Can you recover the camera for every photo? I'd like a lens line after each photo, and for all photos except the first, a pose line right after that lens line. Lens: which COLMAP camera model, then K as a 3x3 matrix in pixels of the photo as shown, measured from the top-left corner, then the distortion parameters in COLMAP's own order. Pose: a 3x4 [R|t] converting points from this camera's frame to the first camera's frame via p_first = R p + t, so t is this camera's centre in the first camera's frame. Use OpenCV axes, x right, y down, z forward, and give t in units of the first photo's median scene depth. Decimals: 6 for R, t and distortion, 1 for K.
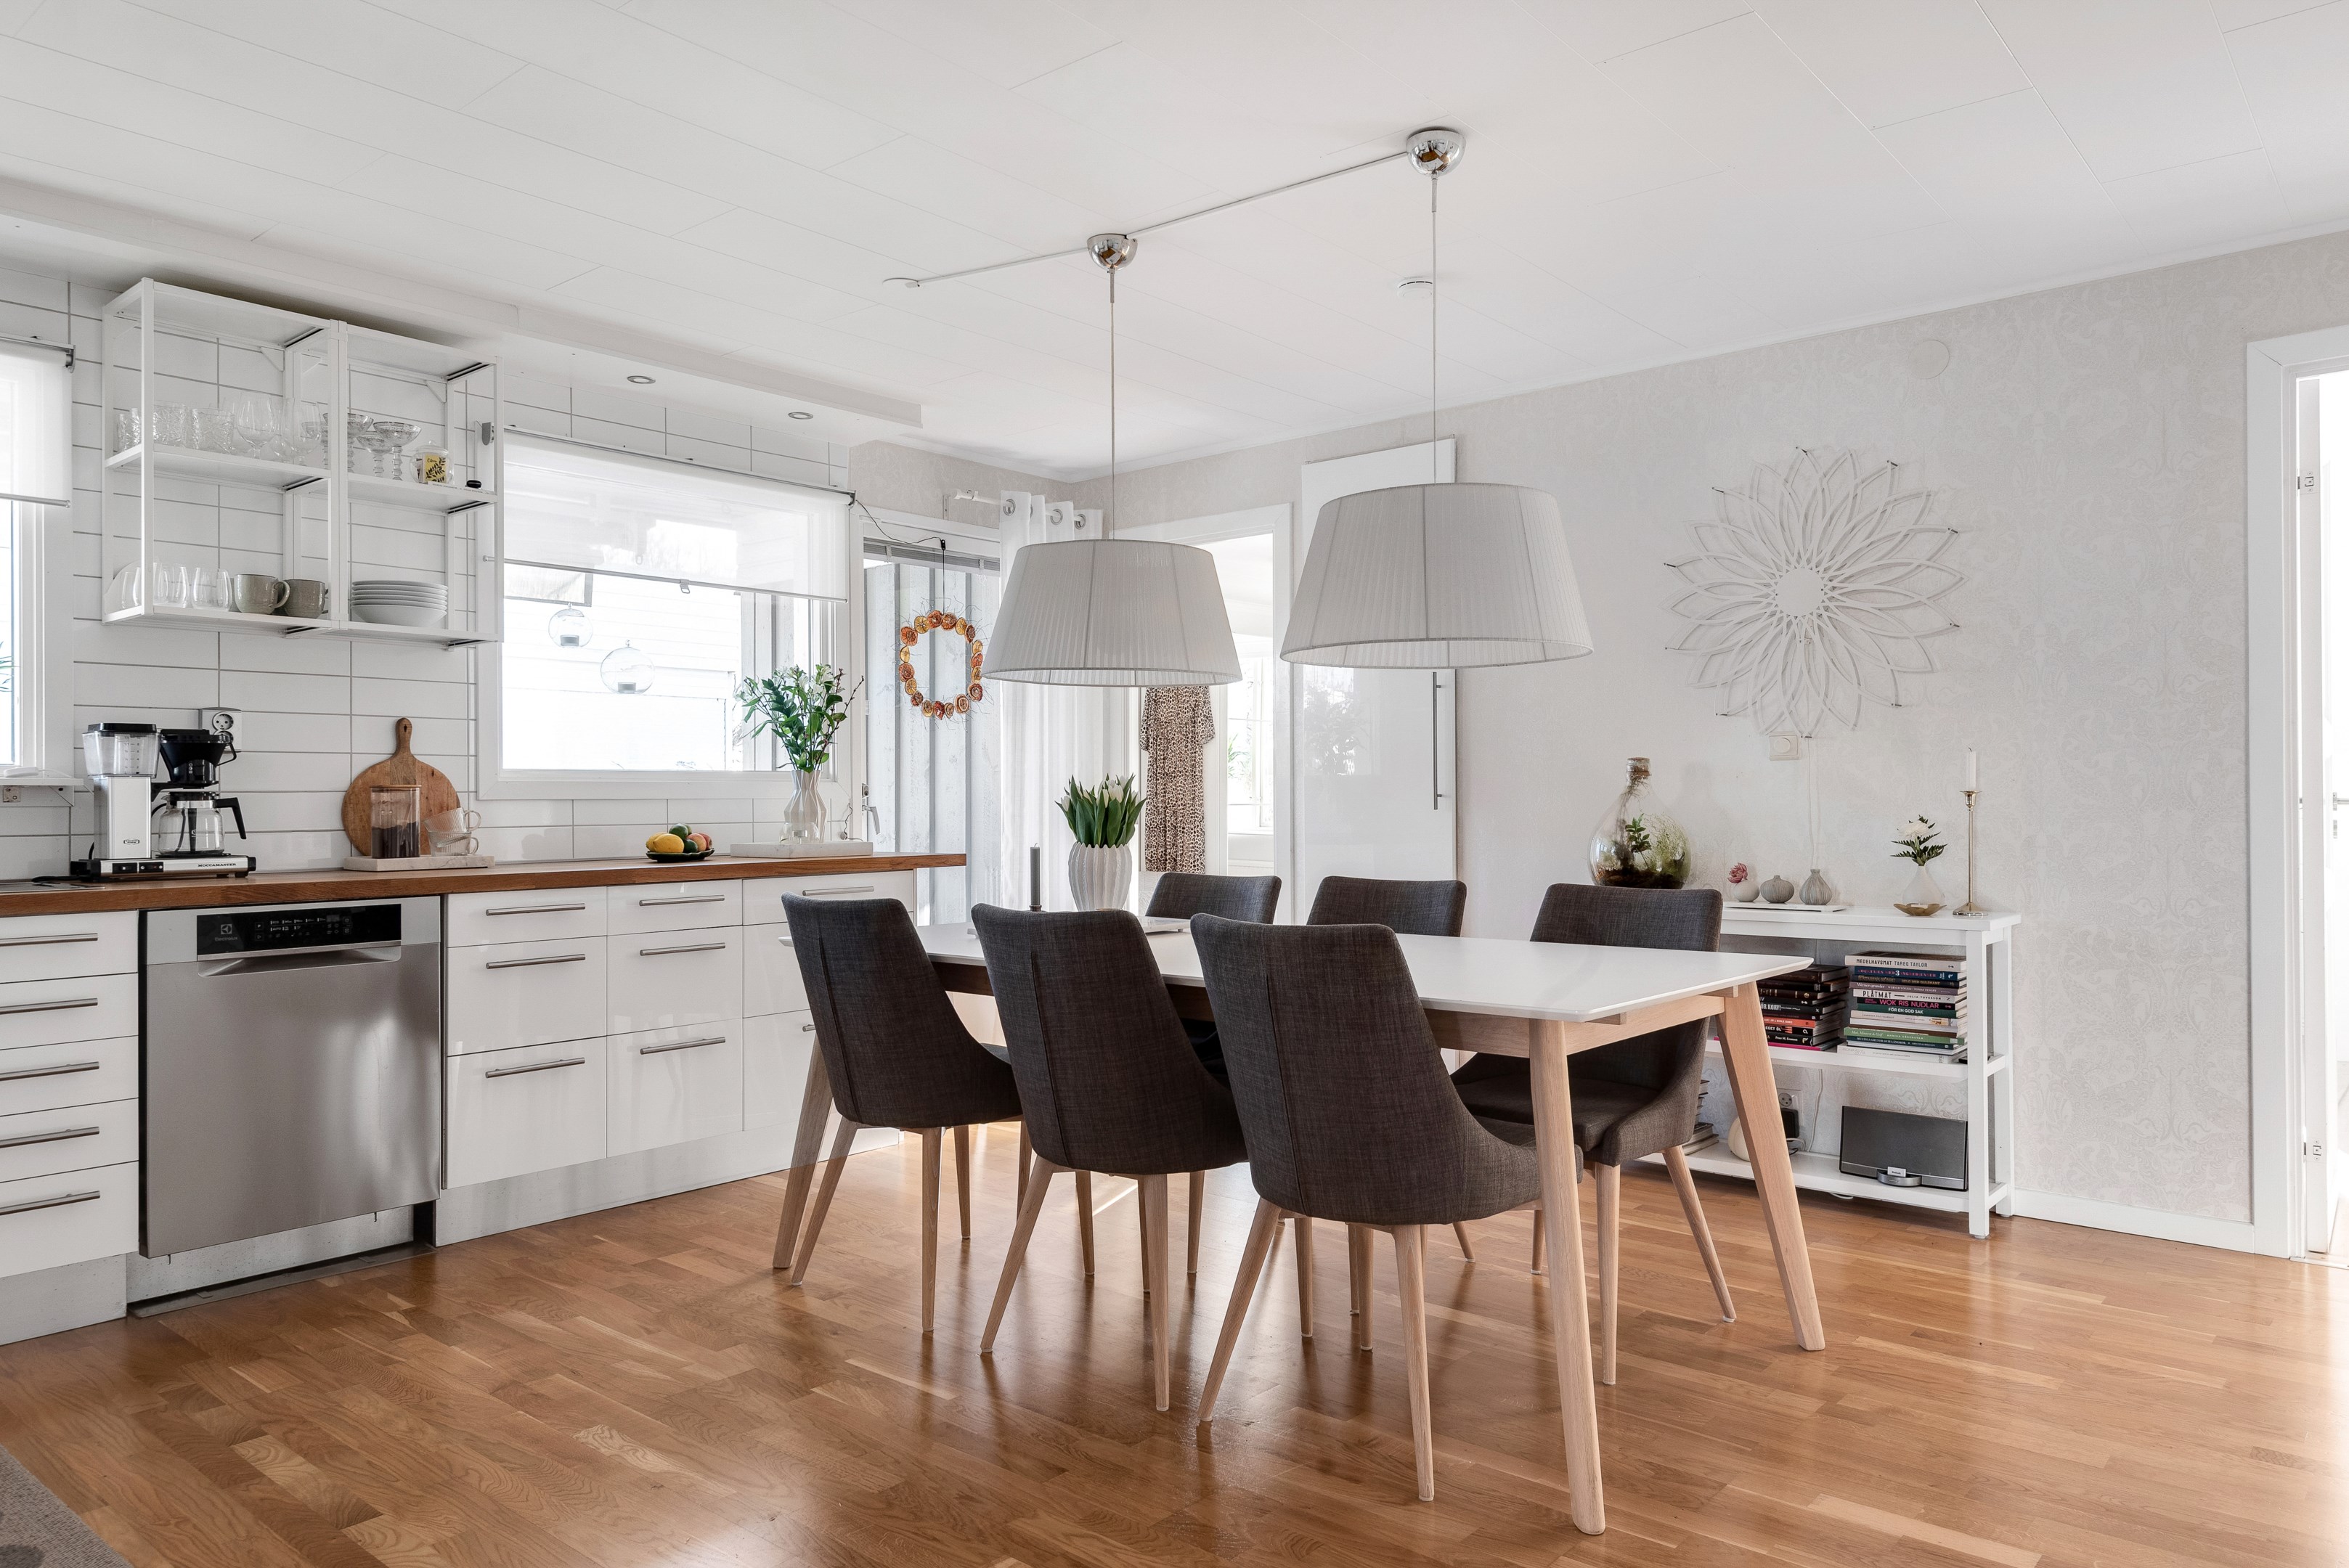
lens RADIAL K [[1451.5, 0, 1174.5], [0, 1451.5, 784.0], [0, 0, 1]] dist [0.023437, -0.002331]
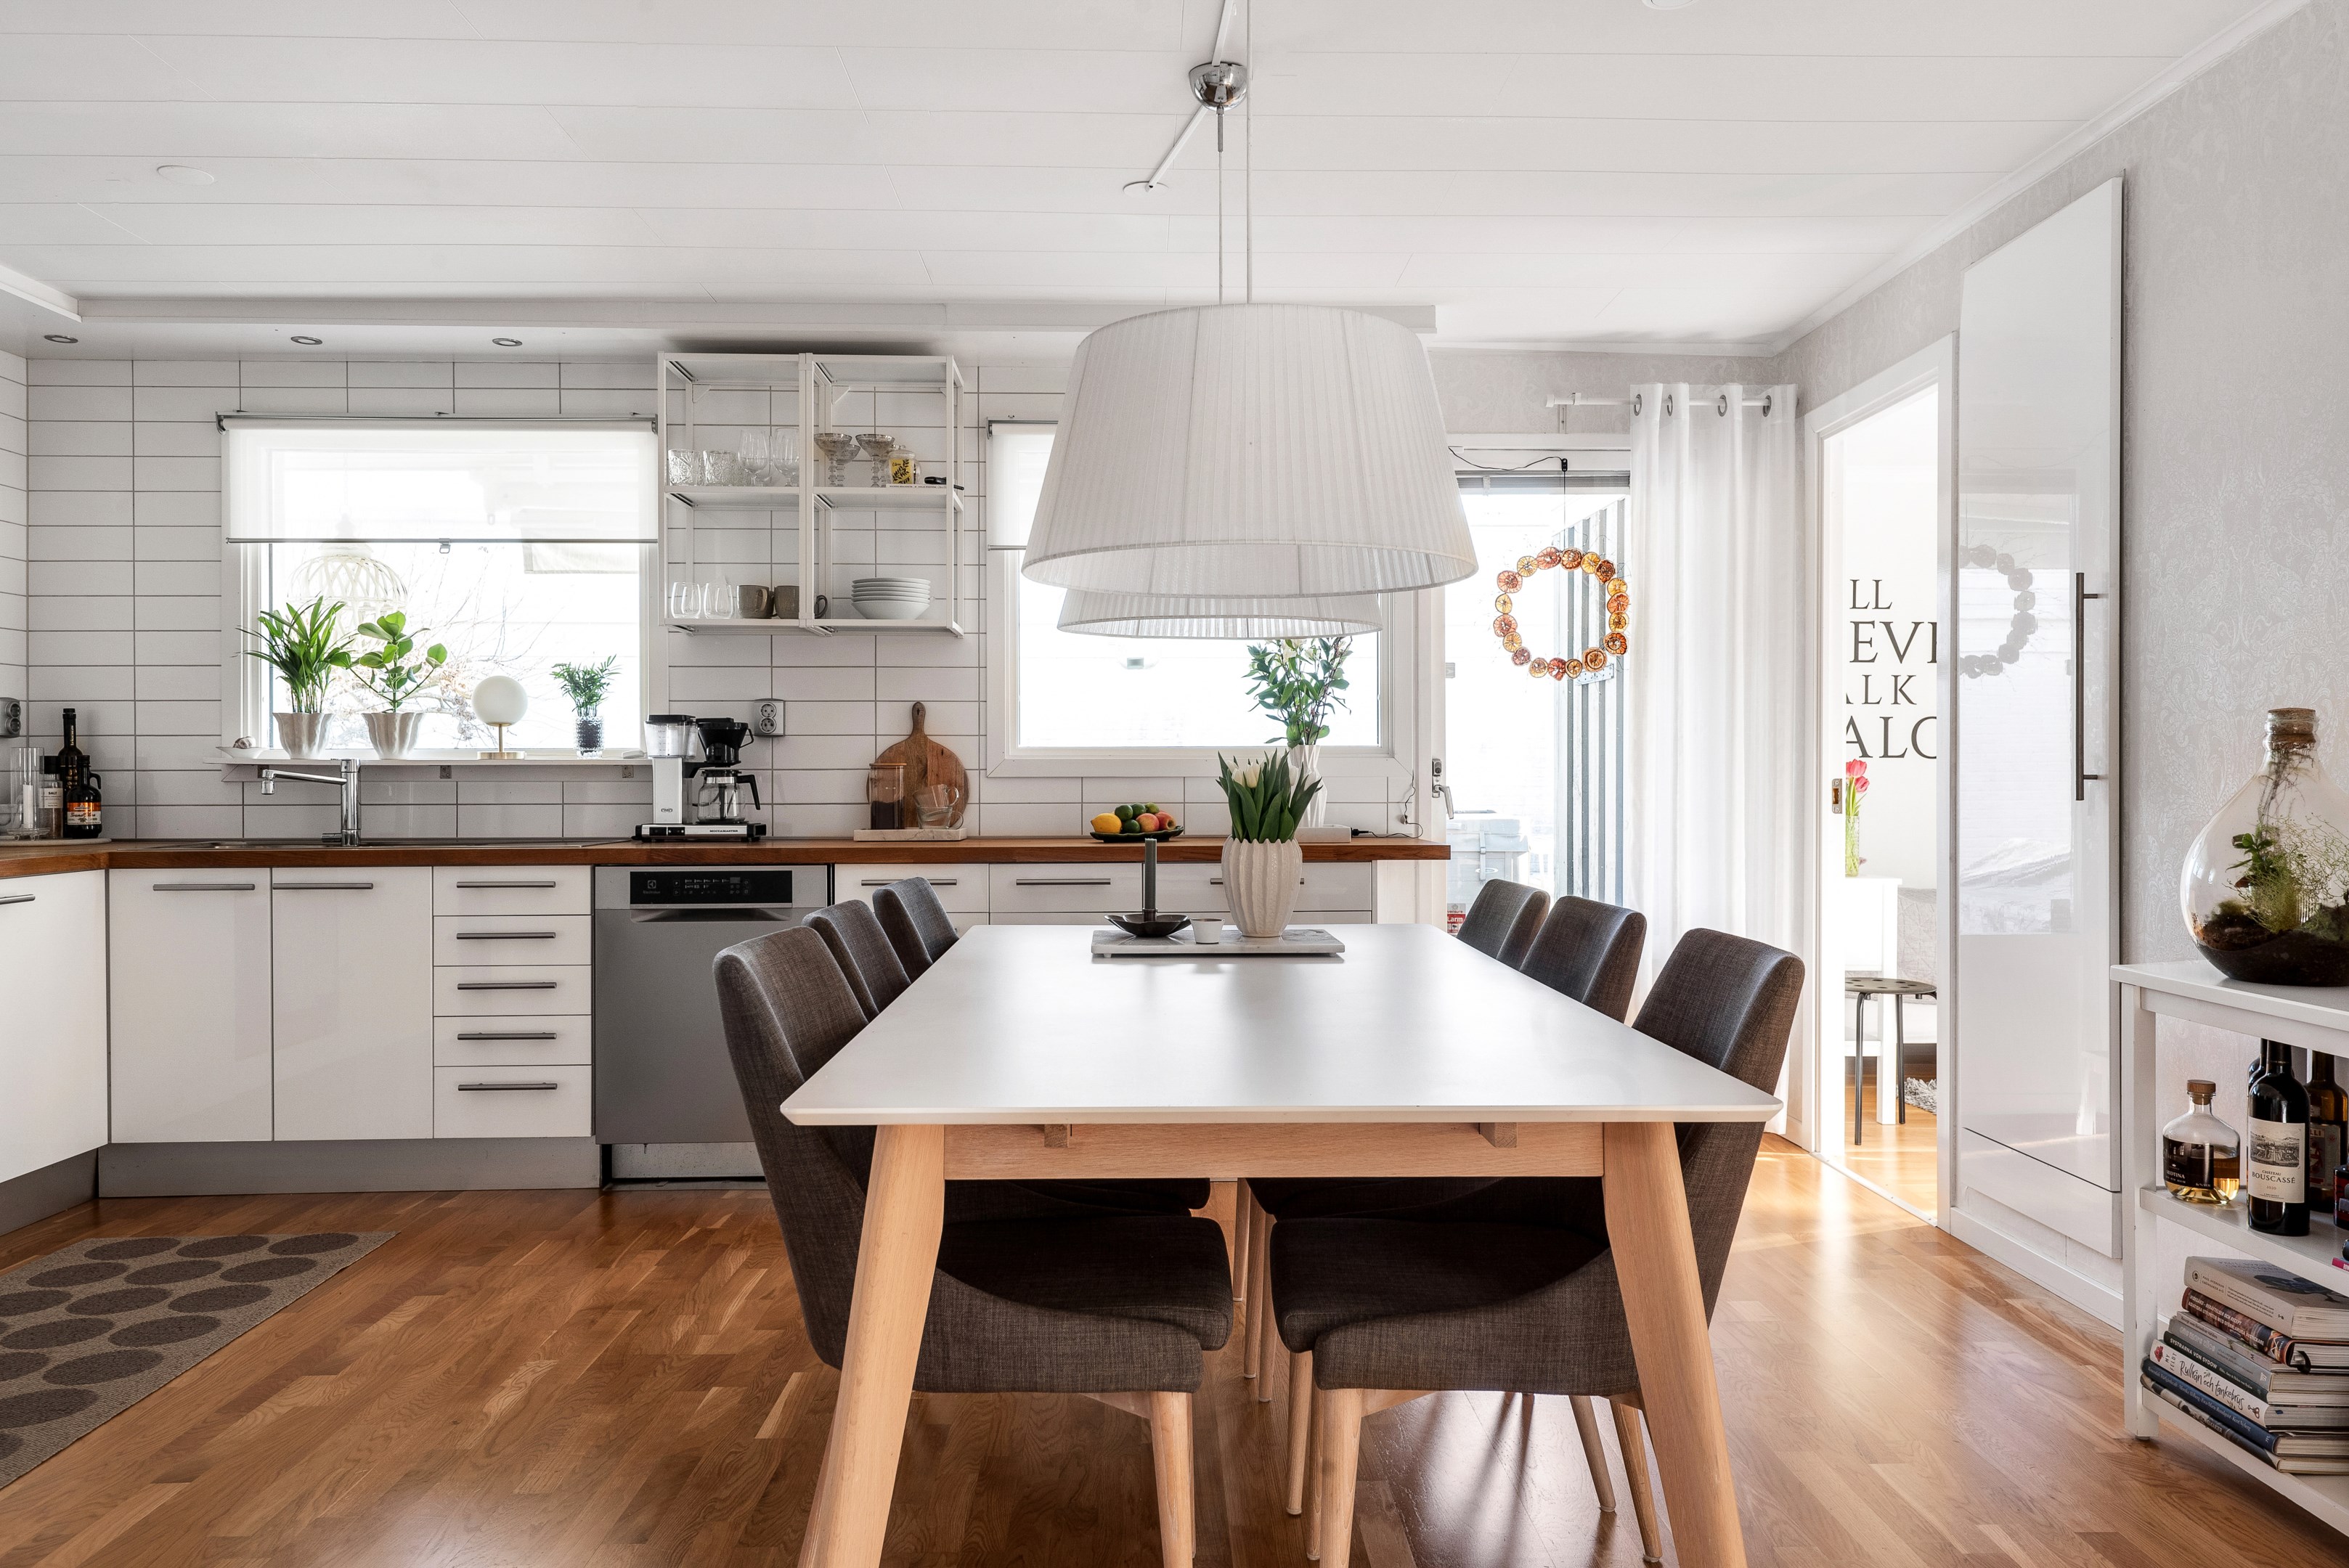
lens RADIAL K [[1596.9, 0, 1216.8], [0, 1596.9, 789.8], [0, 0, 1]] dist [0.028425, -0.000903]
pose [[0.696269, 0.011138, -0.717694, 0.550442], [0.004684, 0.999788, 0.020059, -0.002701], [0.717765, -0.017328, 0.696069, 0.368158]]
